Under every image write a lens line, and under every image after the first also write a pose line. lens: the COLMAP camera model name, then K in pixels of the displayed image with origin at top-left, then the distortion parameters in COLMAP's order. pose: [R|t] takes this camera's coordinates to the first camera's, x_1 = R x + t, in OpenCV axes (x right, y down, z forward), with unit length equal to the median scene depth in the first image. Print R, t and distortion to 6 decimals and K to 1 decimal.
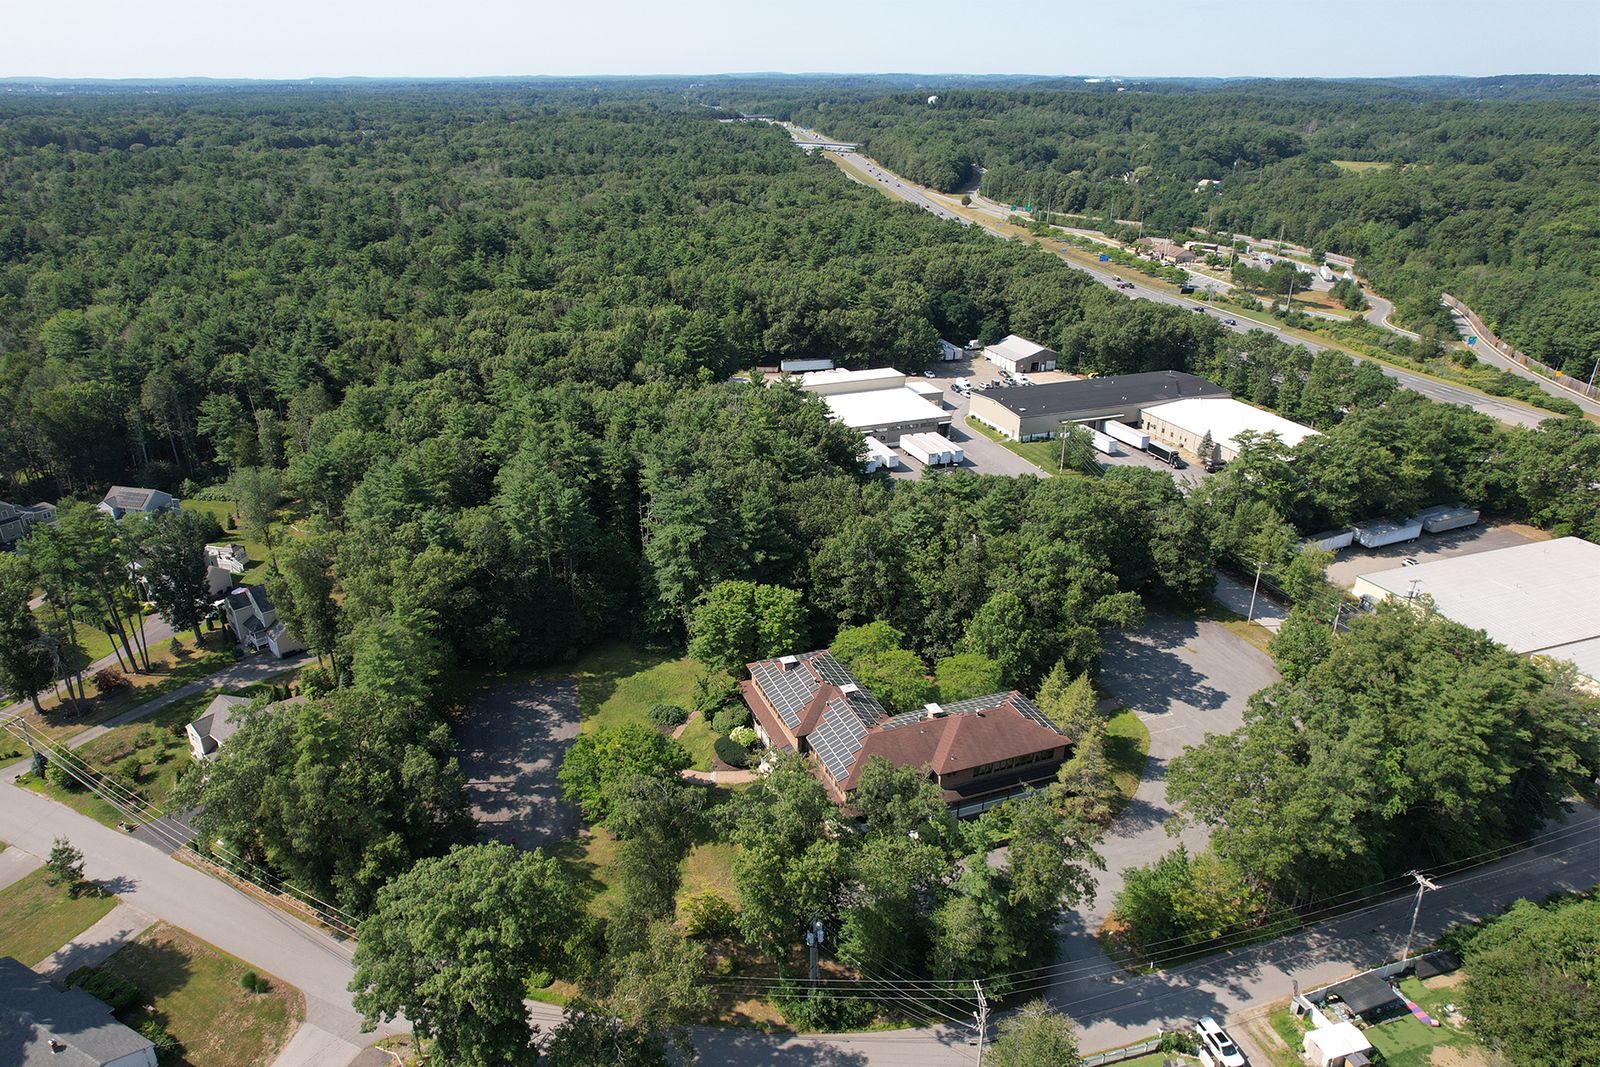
lens RADIAL K [[1112.1, 0, 772.1], [0, 1112.1, 536.0], [0, 0, 1]] dist [-0.080709, 0.066145]
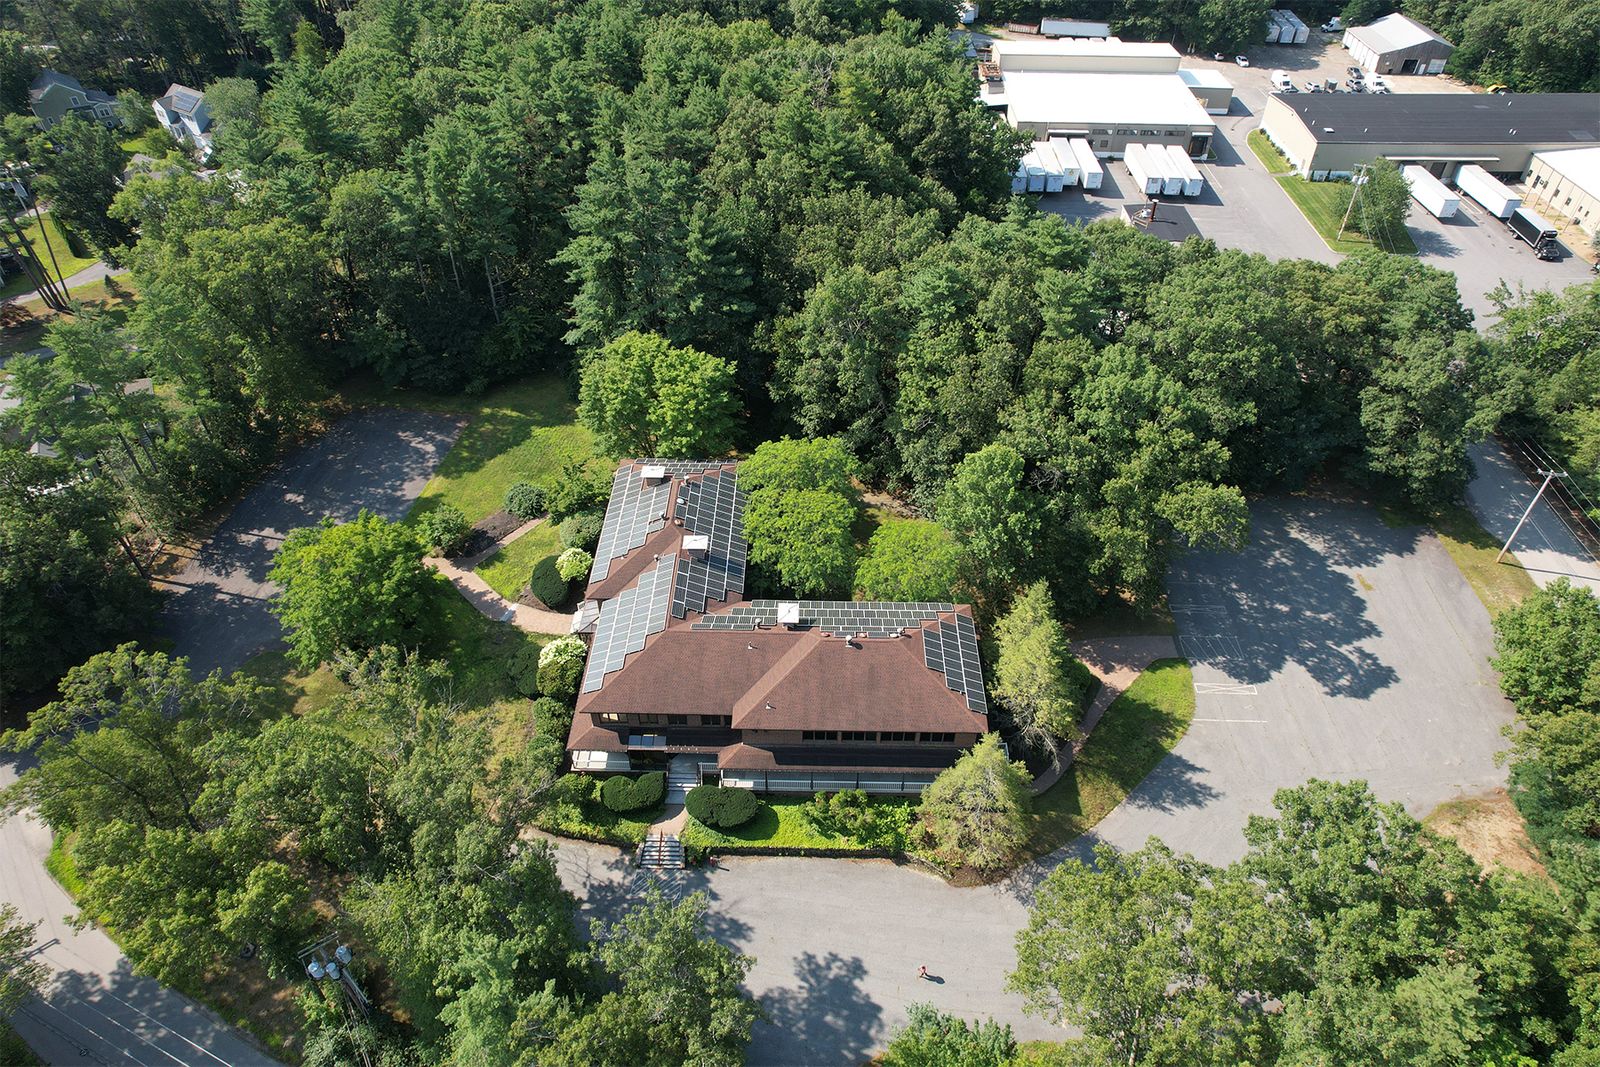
lens RADIAL K [[1021.4, 0, 823.7], [0, 1021.4, 532.2], [0, 0, 1]] dist [-0.067147, 0.071391]
pose [[0.930121, 0.244911, -0.273669, 0.270201], [-0.147313, 0.931401, 0.332854, -0.070523], [0.336415, -0.269279, 0.902393, 0.436417]]
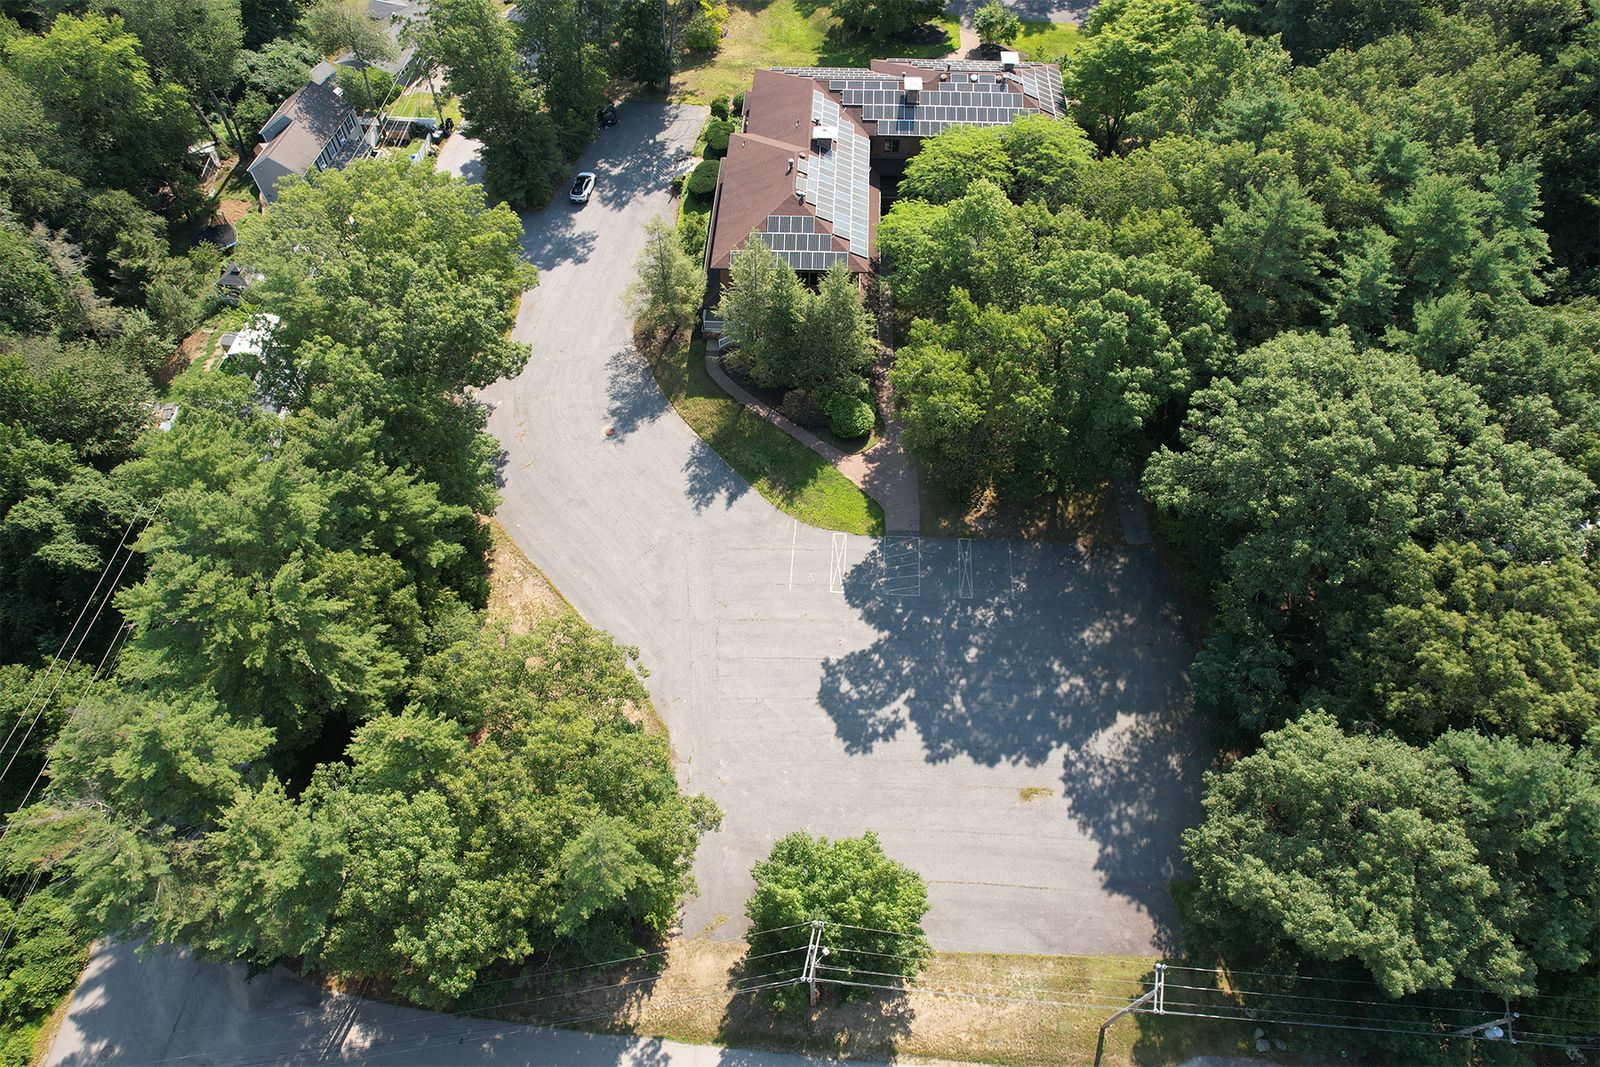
lens RADIAL K [[1058.0, 0, 802.5], [0, 1058.0, 543.9], [0, 0, 1]] dist [-0.086224, 0.083043]
pose [[-0.405740, 0.744828, -0.529722, 0.630752], [-0.357917, 0.403805, 0.841925, -0.271716], [0.840994, 0.531199, 0.102747, 0.938908]]
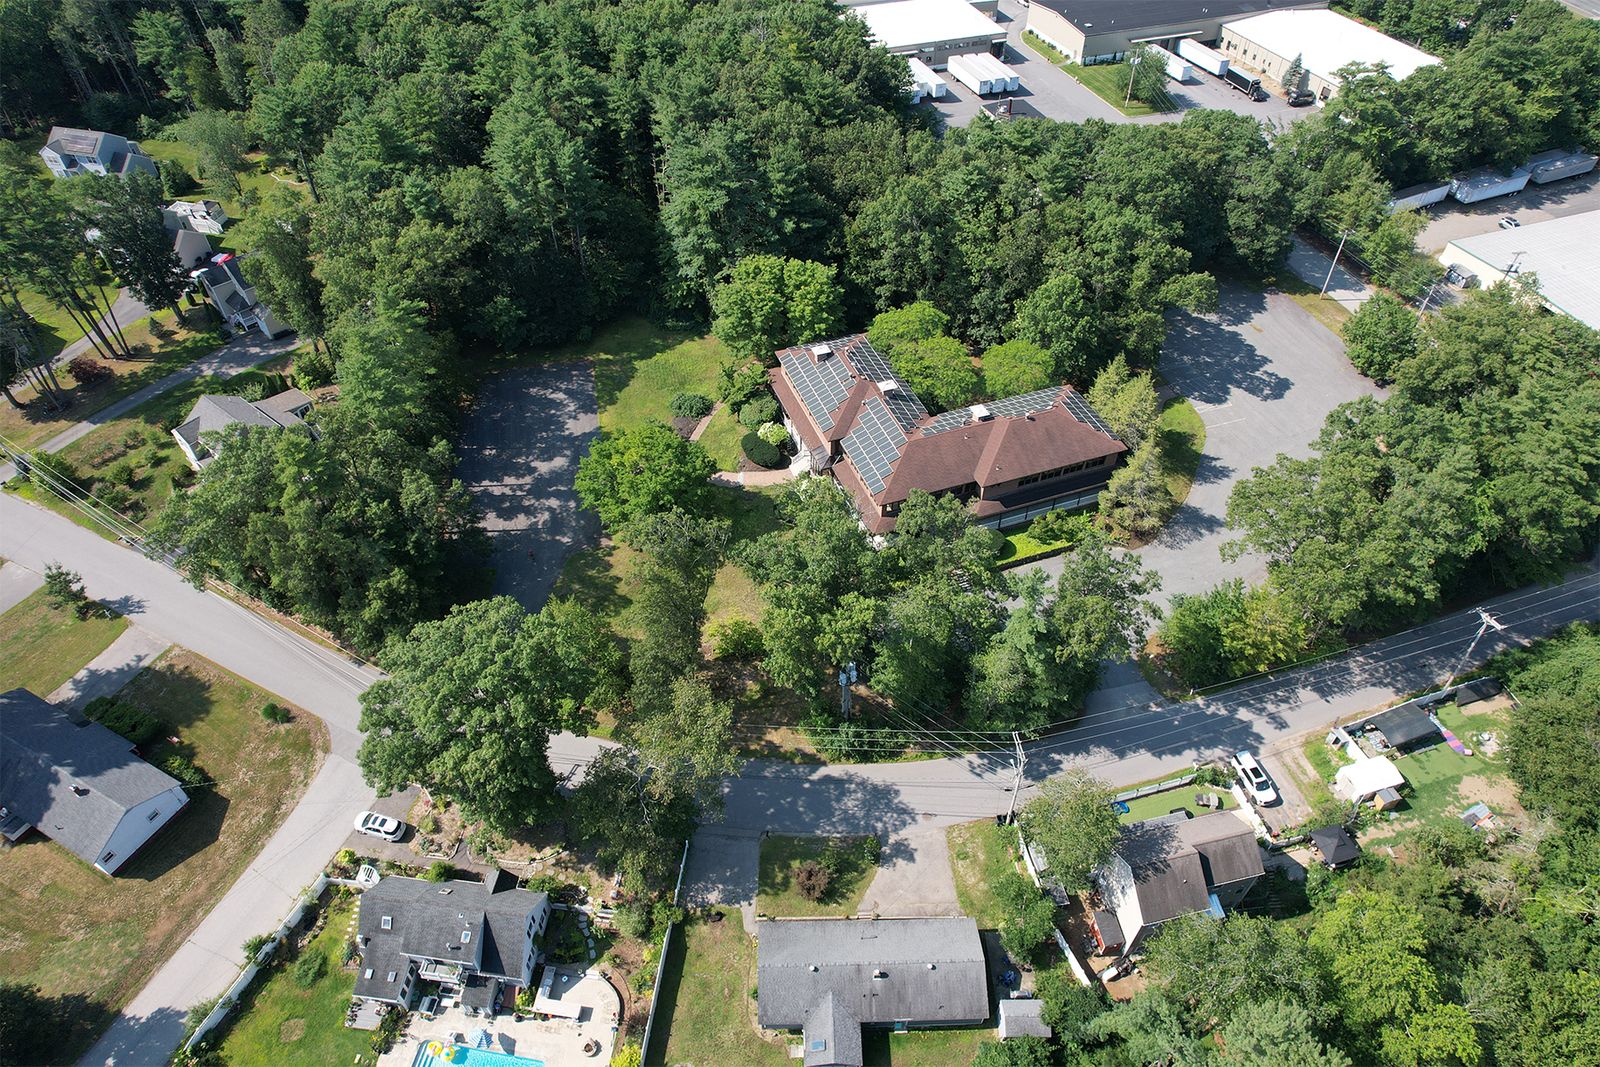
lens RADIAL K [[1058.0, 0, 802.5], [0, 1058.0, 543.9], [0, 0, 1]] dist [-0.086224, 0.083043]
pose [[0.999999, 0.001373, -0.000356, -0.000277], [-0.001146, 0.929791, 0.368086, -0.054612], [0.000837, -0.368085, 0.929792, 0.130261]]
